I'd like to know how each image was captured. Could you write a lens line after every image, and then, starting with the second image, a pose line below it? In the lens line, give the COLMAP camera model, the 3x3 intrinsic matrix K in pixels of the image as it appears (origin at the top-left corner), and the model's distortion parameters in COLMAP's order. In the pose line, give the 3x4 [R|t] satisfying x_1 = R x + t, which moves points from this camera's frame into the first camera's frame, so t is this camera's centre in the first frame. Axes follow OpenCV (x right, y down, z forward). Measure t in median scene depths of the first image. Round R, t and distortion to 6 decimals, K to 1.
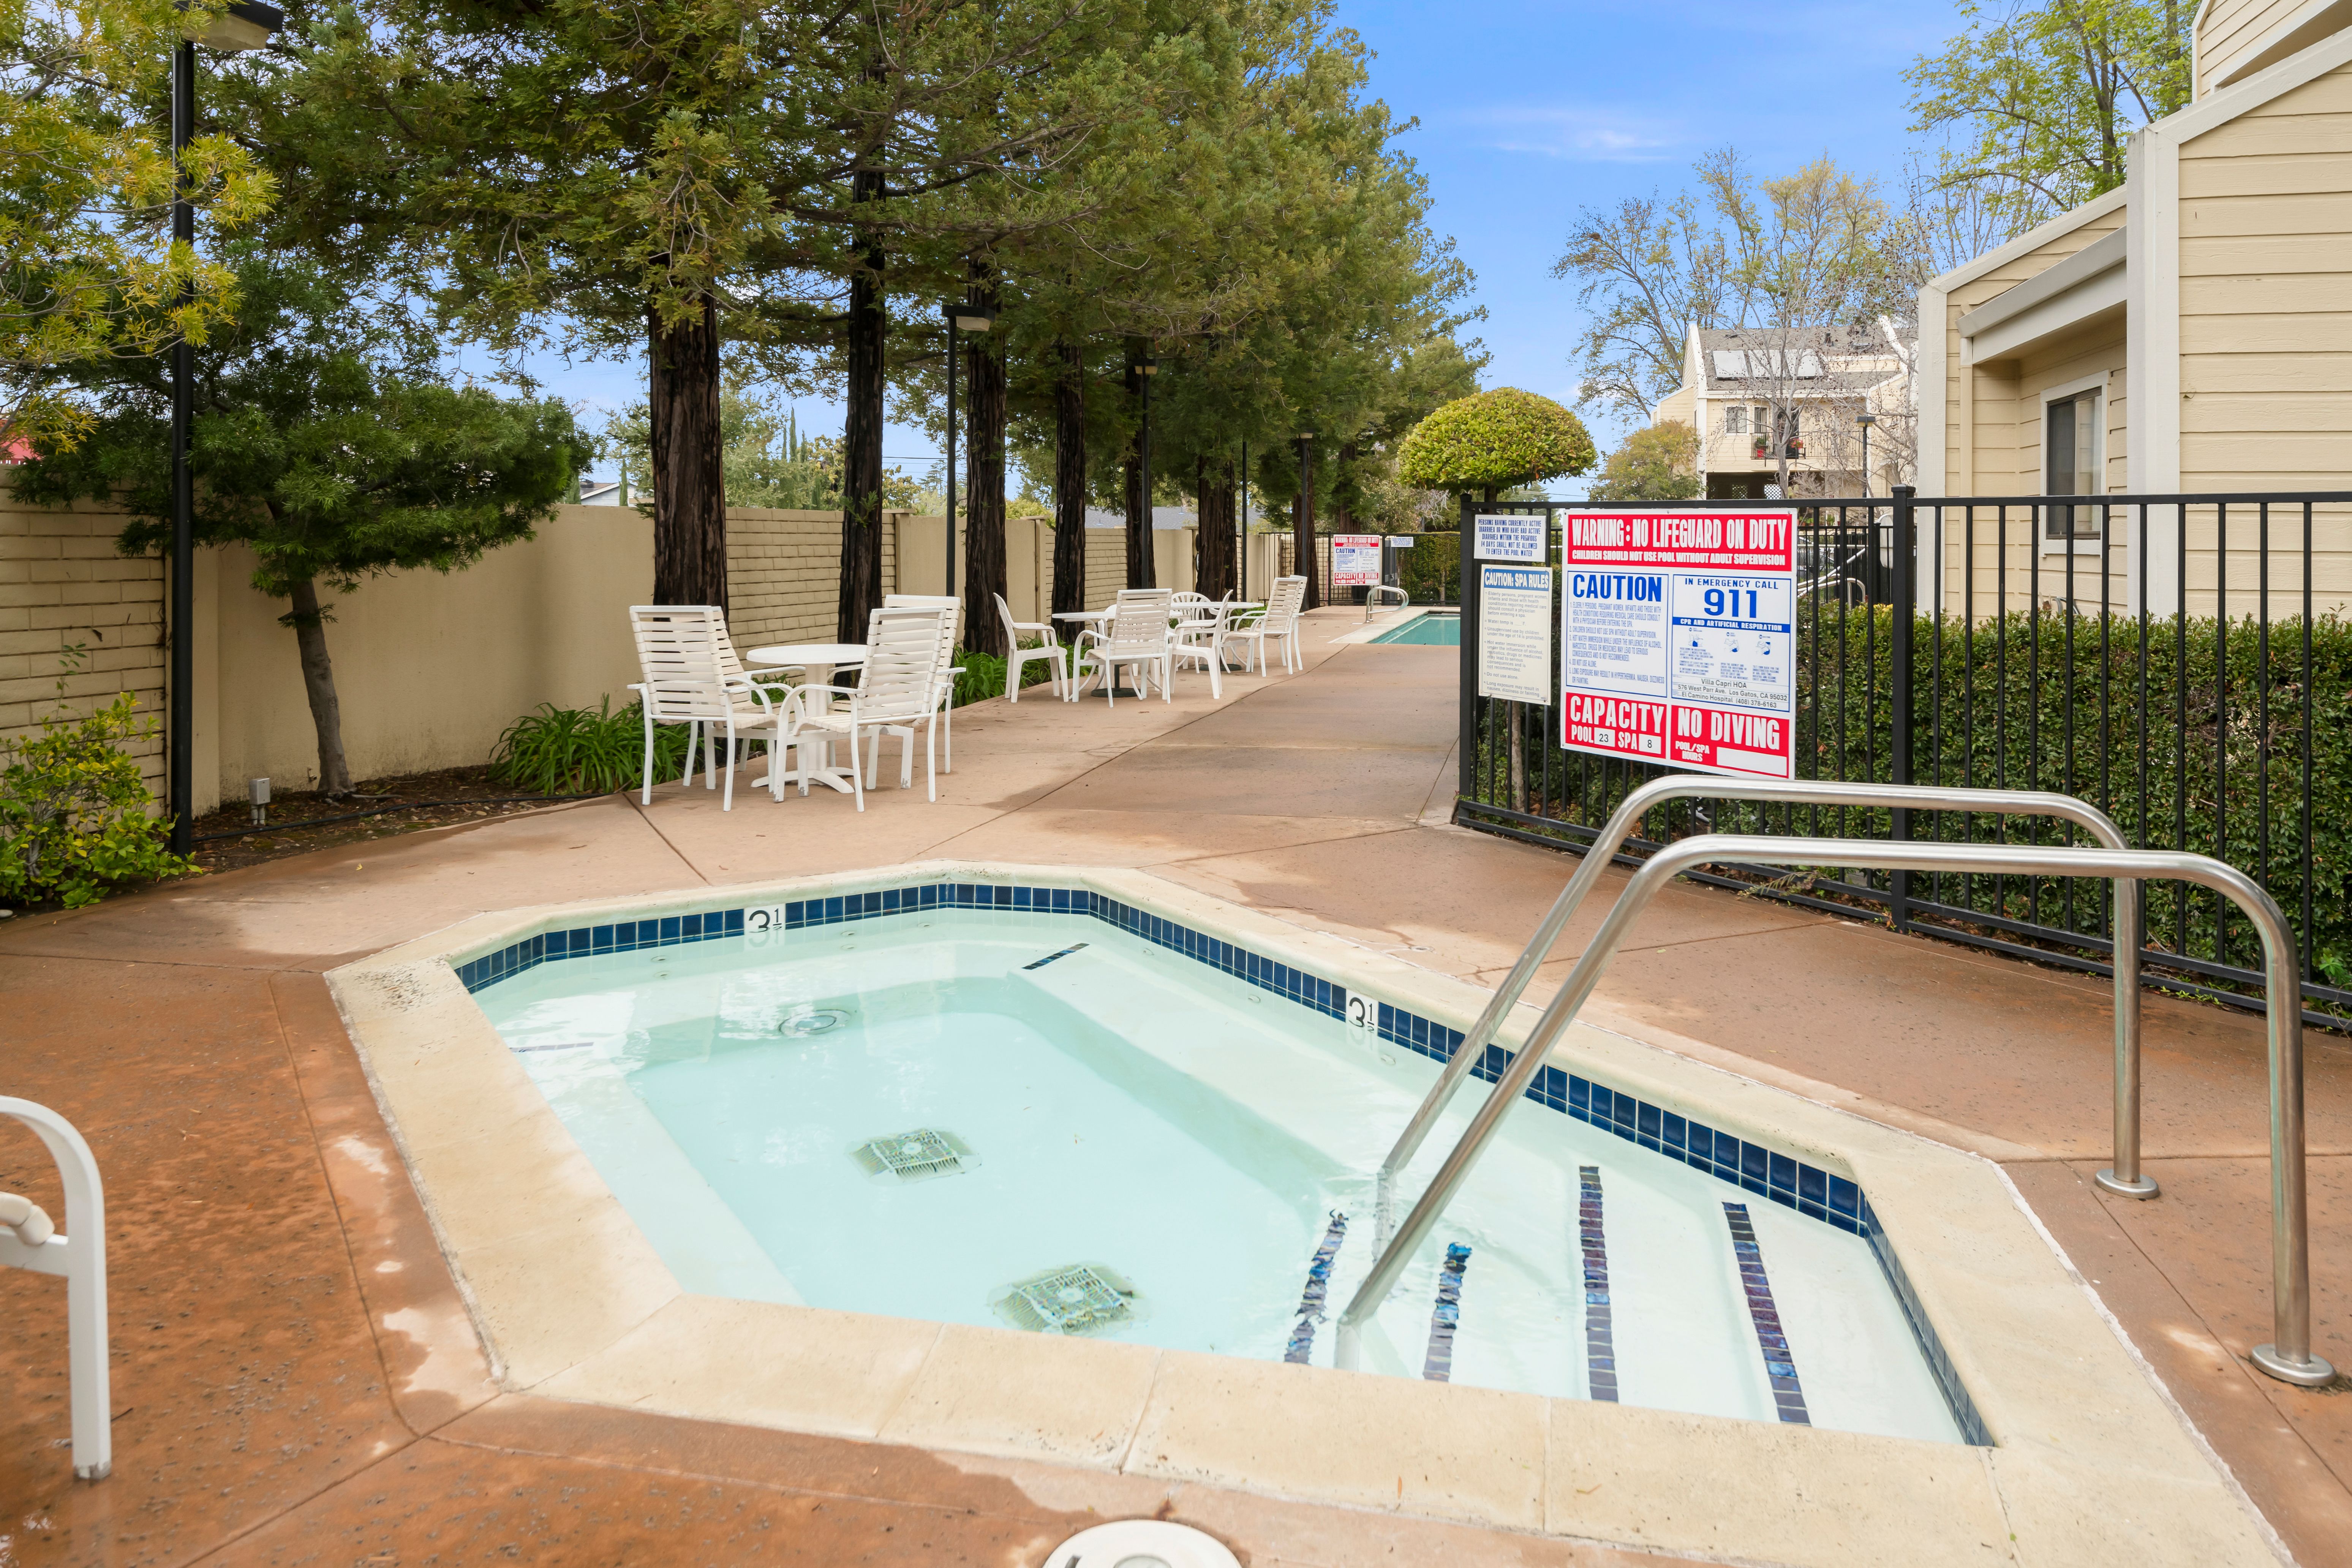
lens RADIAL K [[1675.0, 0, 1176.0], [0, 1675.0, 784.0], [0, 0, 1]] dist [-0.000829, -0.000224]
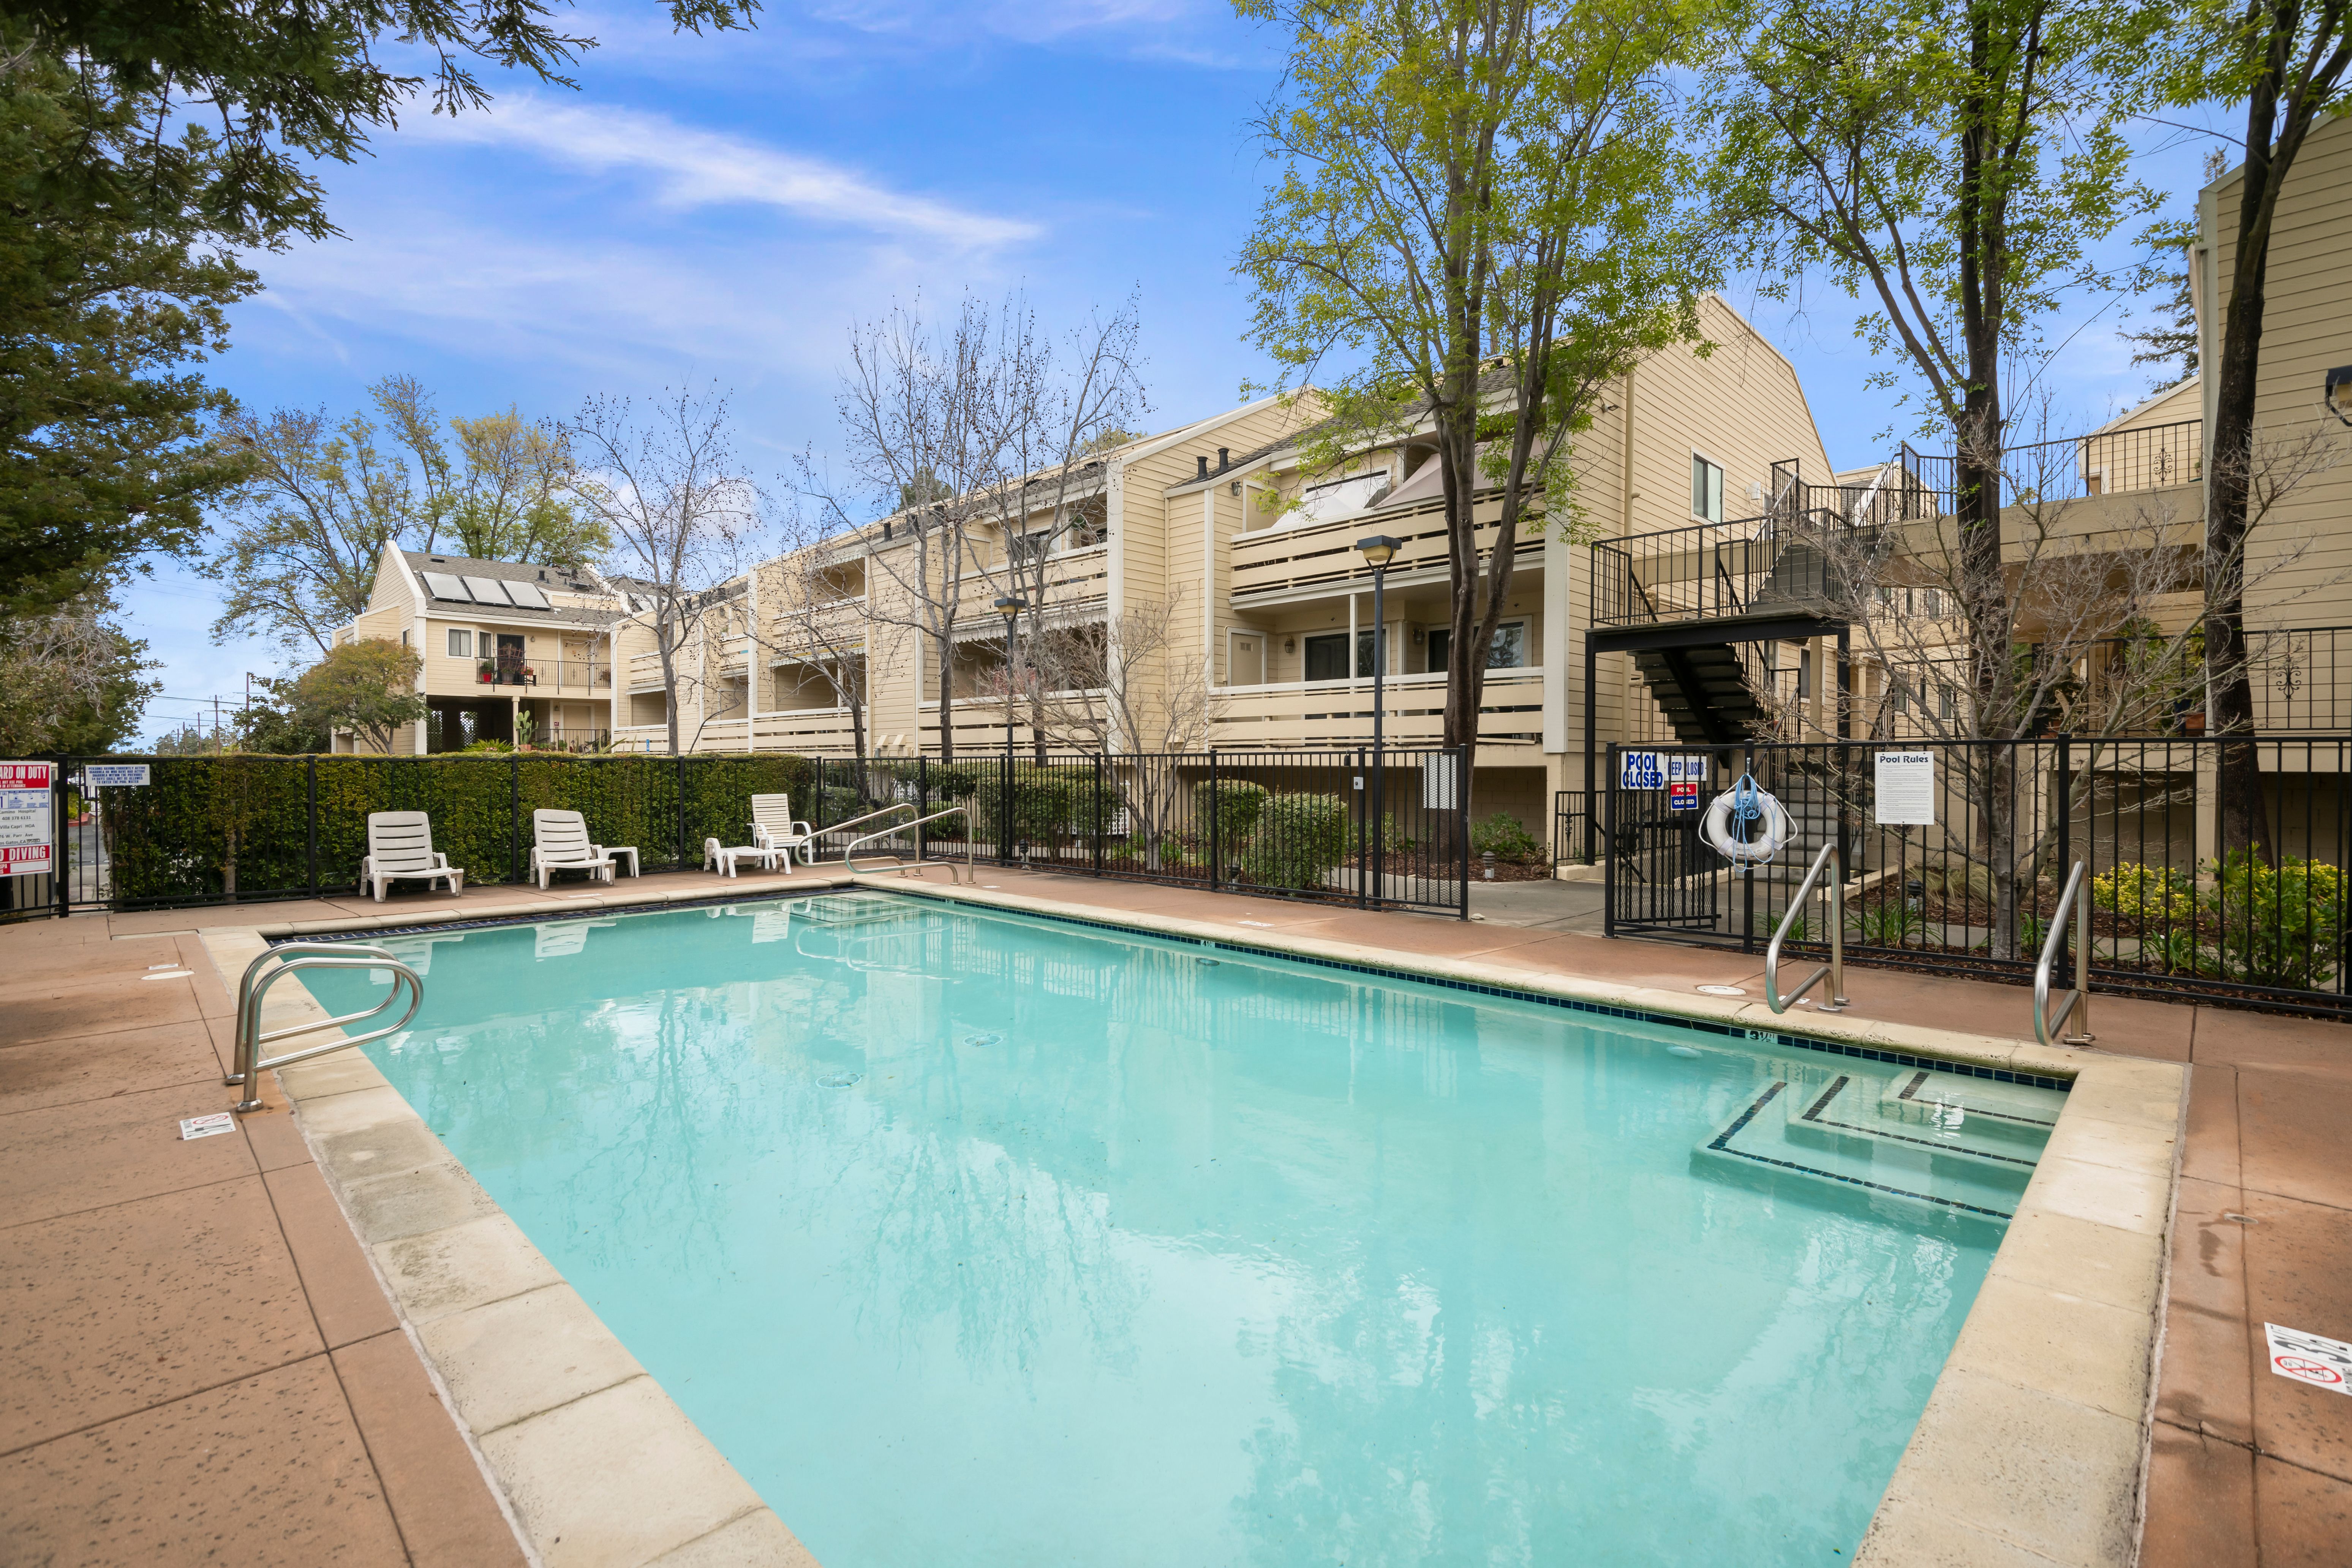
lens RADIAL K [[1085.3, 0, 1176.0], [0, 1085.3, 784.0], [0, 0, 1]] dist [-0.032231, -0.000006]
pose [[0.524961, -0.019351, 0.850906, 0.020630], [0.124621, 0.990715, -0.054353, -0.044753], [-0.841953, 0.134574, 0.522498, 0.299371]]
